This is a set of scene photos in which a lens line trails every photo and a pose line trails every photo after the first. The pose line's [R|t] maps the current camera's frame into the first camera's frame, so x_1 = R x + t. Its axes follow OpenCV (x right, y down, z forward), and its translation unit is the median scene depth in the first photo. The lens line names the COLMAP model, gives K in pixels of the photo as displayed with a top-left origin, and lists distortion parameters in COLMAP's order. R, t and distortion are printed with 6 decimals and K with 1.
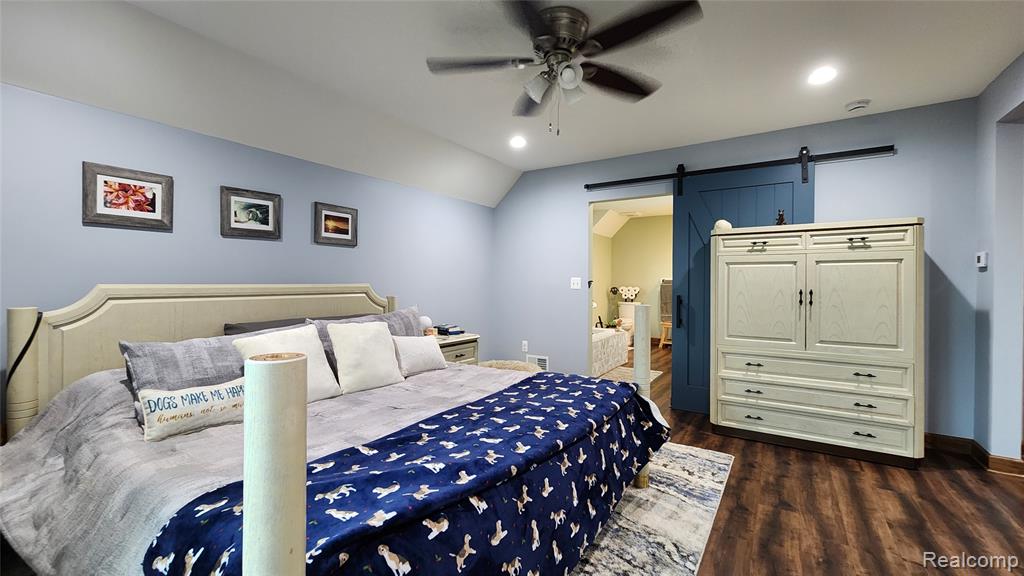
lens RADIAL K [[422.0, 0, 508.0], [0, 422.0, 284.1], [0, 0, 1]] dist [0.000261, -0.000099]
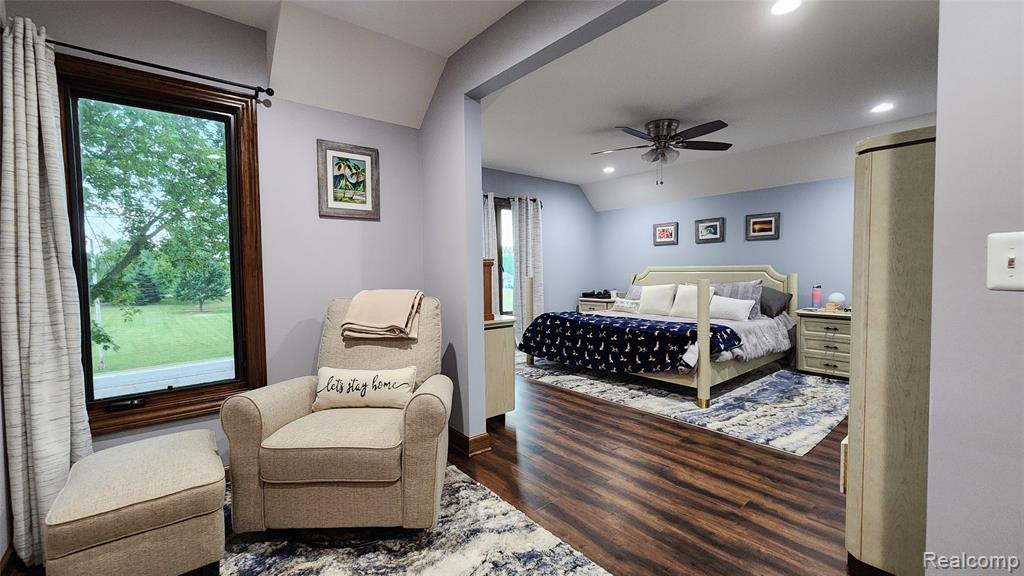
lens RADIAL K [[422.0, 0, 509.2], [0, 422.0, 283.8], [0, 0, 1]] dist [0.000261, -0.000099]
pose [[-0.288519, 0.033850, -0.956876, 1.587530], [0.006333, 0.999420, 0.033445, 0.011835], [0.957453, 0.003590, -0.288566, 0.679728]]
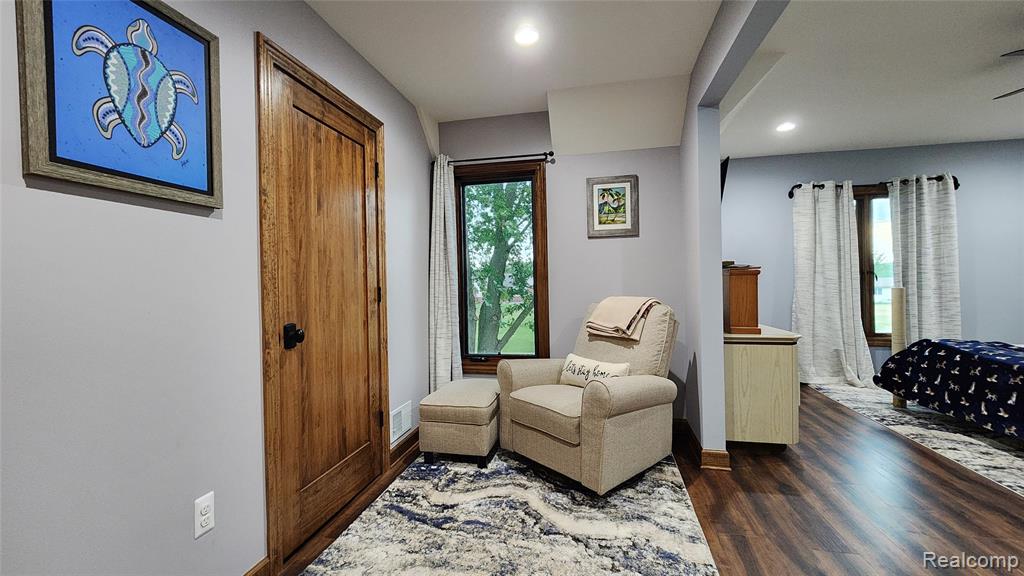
lens RADIAL K [[422.0, 0, 507.9], [0, 422.0, 283.7], [0, 0, 1]] dist [0.000261, -0.000099]
pose [[-0.932233, 0.010831, -0.361697, 1.458362], [0.010274, 0.999941, 0.003462, 0.014113], [0.361713, -0.000489, -0.932289, 1.029294]]
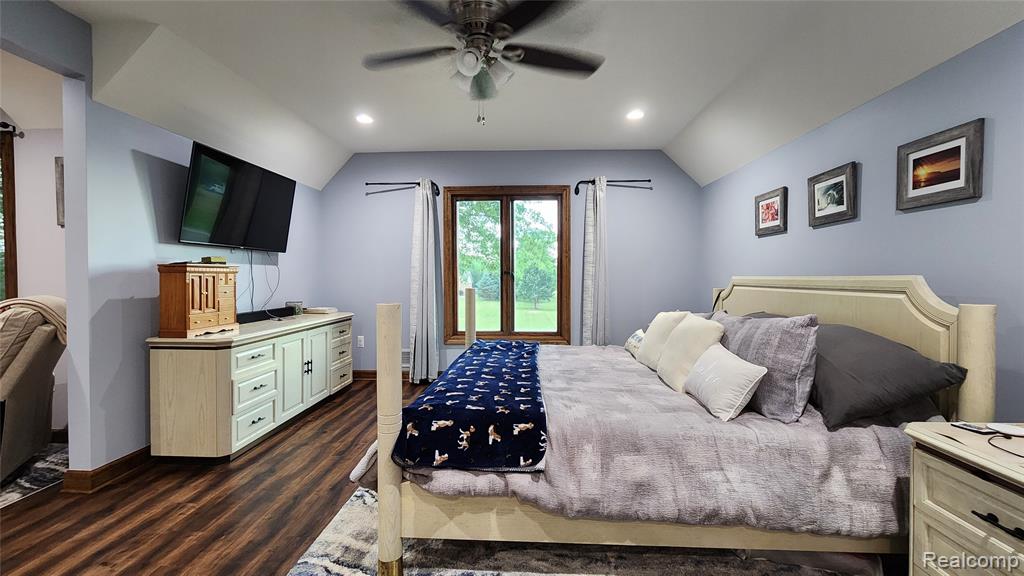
lens RADIAL K [[422.0, 0, 507.5], [0, 422.0, 283.5], [0, 0, 1]] dist [0.000261, -0.000099]
pose [[-0.862567, 0.001961, -0.505939, 0.425050], [-0.008190, 0.999807, 0.017837, 0.004469], [0.505876, 0.019529, -0.862385, 1.434572]]
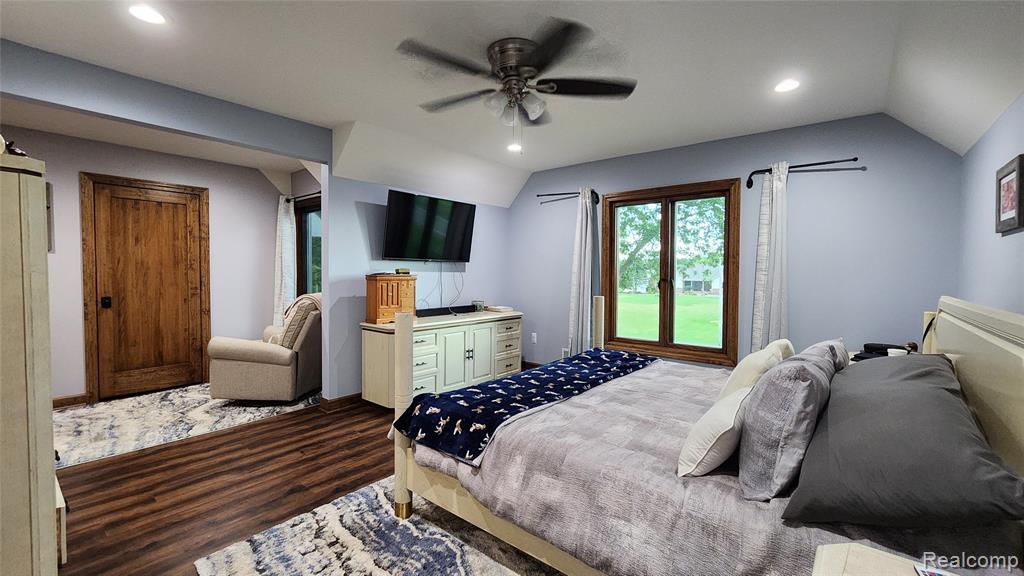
lens RADIAL K [[422.0, 0, 508.6], [0, 422.0, 284.6], [0, 0, 1]] dist [0.000261, -0.000099]
pose [[-0.994375, -0.016740, 0.104587, 0.007646], [-0.012980, 0.999248, 0.036528, -0.038609], [-0.105120, 0.034965, -0.993845, 1.600476]]
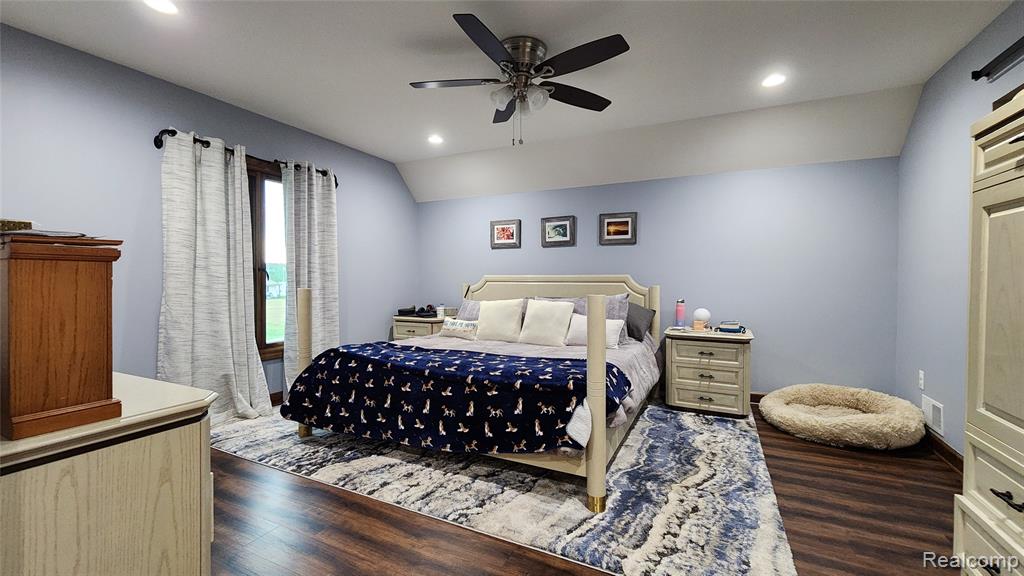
lens RADIAL K [[422.0, 0, 509.0], [0, 422.0, 283.5], [0, 0, 1]] dist [0.000261, -0.000099]
pose [[0.123601, 0.010418, -0.992277, 0.973728], [-0.004941, 0.999939, 0.009883, 0.016952], [0.992320, 0.003681, 0.123645, 0.625284]]
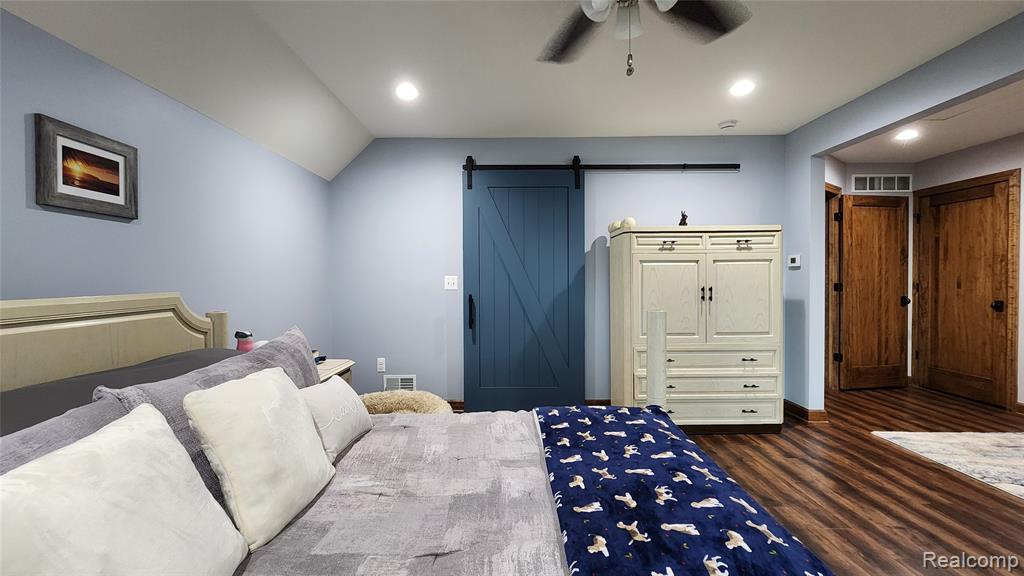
lens RADIAL K [[422.0, 0, 509.3], [0, 422.0, 284.4], [0, 0, 1]] dist [0.000261, -0.000099]
pose [[0.834216, -0.019069, 0.551108, -0.331555], [0.012971, 0.999804, 0.014961, -0.016020], [-0.551285, -0.005332, 0.834300, 0.400442]]
